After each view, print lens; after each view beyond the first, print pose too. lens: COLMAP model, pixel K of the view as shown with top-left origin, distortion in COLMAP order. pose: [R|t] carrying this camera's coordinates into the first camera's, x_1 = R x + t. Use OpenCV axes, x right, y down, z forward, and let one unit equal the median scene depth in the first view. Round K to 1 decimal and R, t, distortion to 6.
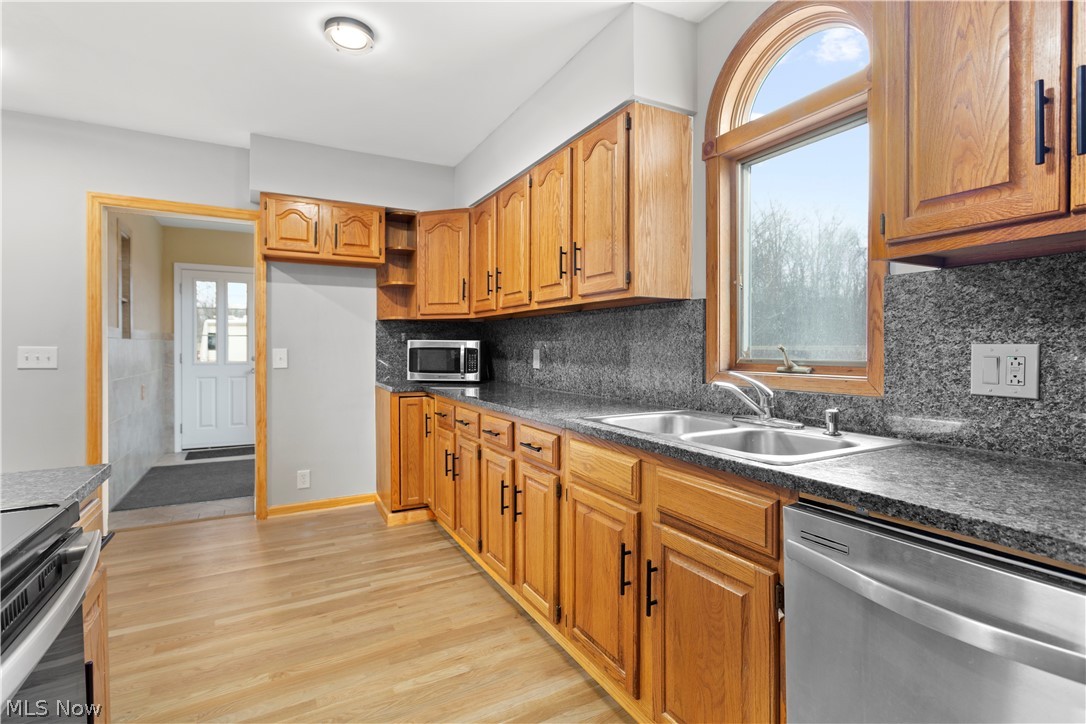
lens RADIAL K [[515.8, 0, 538.1], [0, 515.8, 352.7], [0, 0, 1]] dist [0.000940, 0.003924]
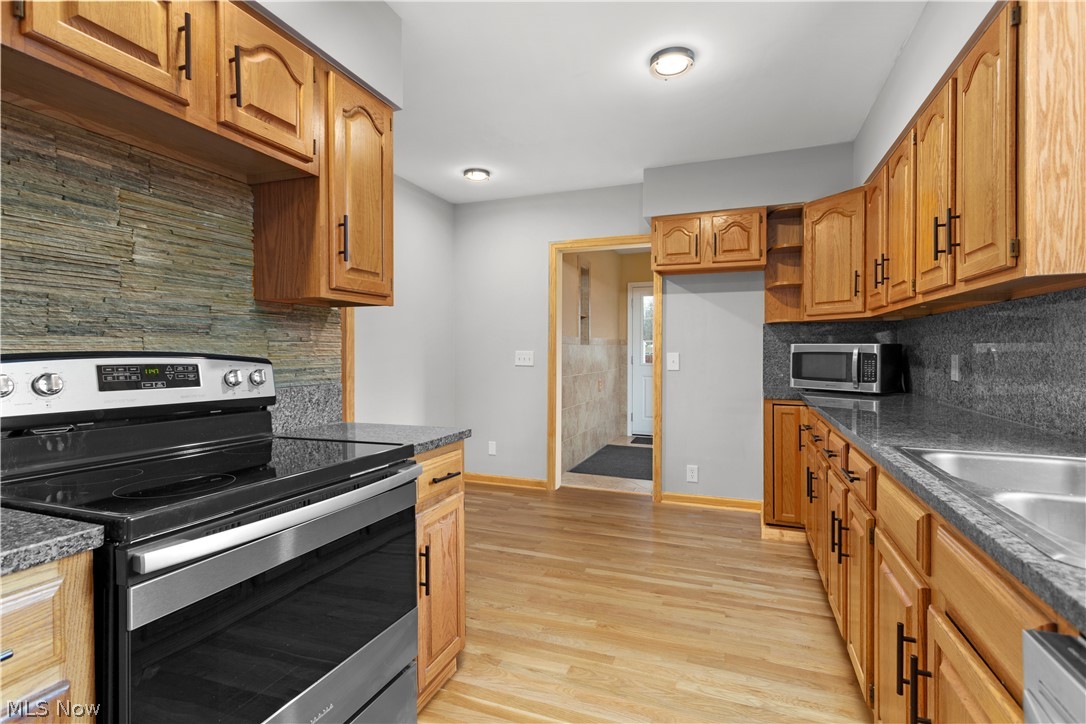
lens RADIAL K [[515.8, 0, 539.0], [0, 515.8, 352.2], [0, 0, 1]] dist [0.000940, 0.003924]
pose [[0.646920, 0.002163, -0.762555, 0.174327], [-0.007506, 0.999966, -0.003532, -0.002936], [0.762521, 0.008009, 0.646914, 0.060472]]
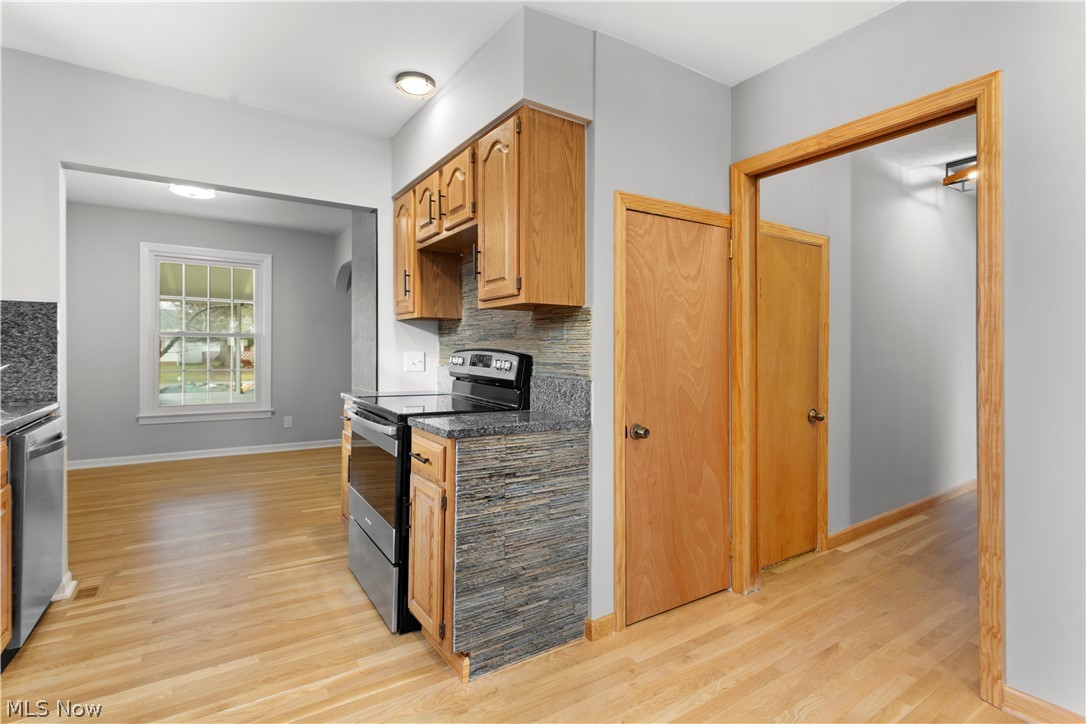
lens RADIAL K [[515.8, 0, 547.1], [0, 515.8, 357.4], [0, 0, 1]] dist [0.000940, 0.003924]
pose [[-0.994841, -0.000339, -0.101442, -0.359619], [-0.002909, 0.999678, 0.025190, -0.009379], [0.101401, 0.025355, -0.994523, 0.916633]]
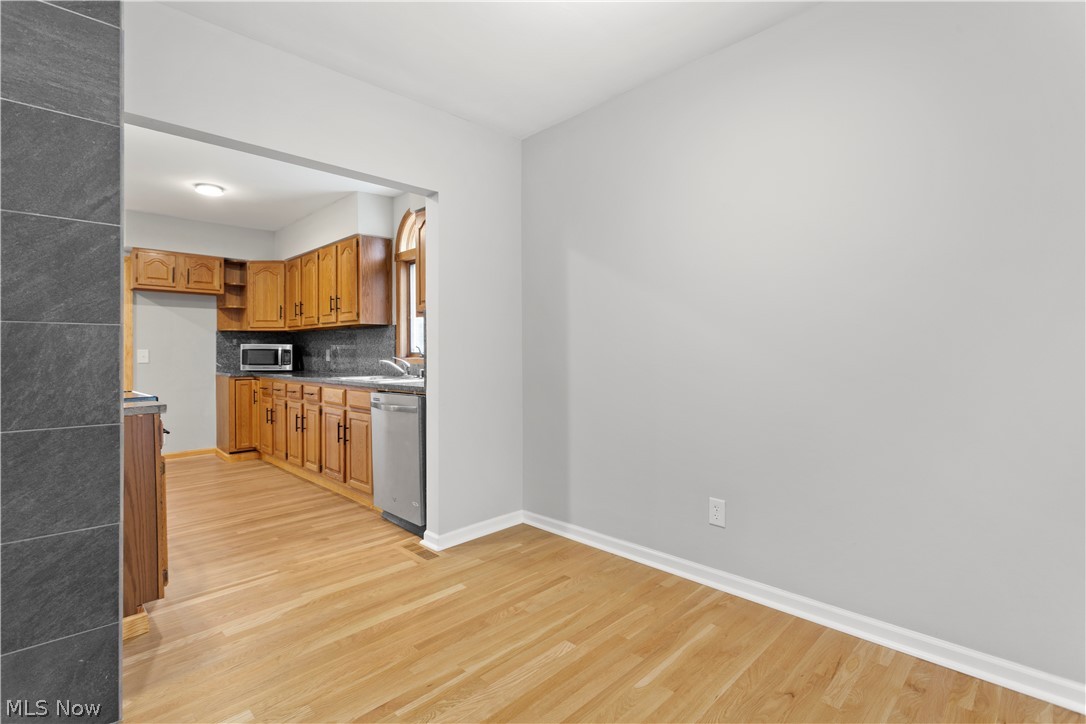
lens RADIAL K [[515.8, 0, 540.2], [0, 515.8, 353.3], [0, 0, 1]] dist [0.000940, 0.003924]
pose [[0.958583, -0.003930, 0.284787, 0.176964], [0.006662, 0.999941, -0.008624, 0.023833], [-0.284737, 0.010165, 0.958552, -0.784475]]
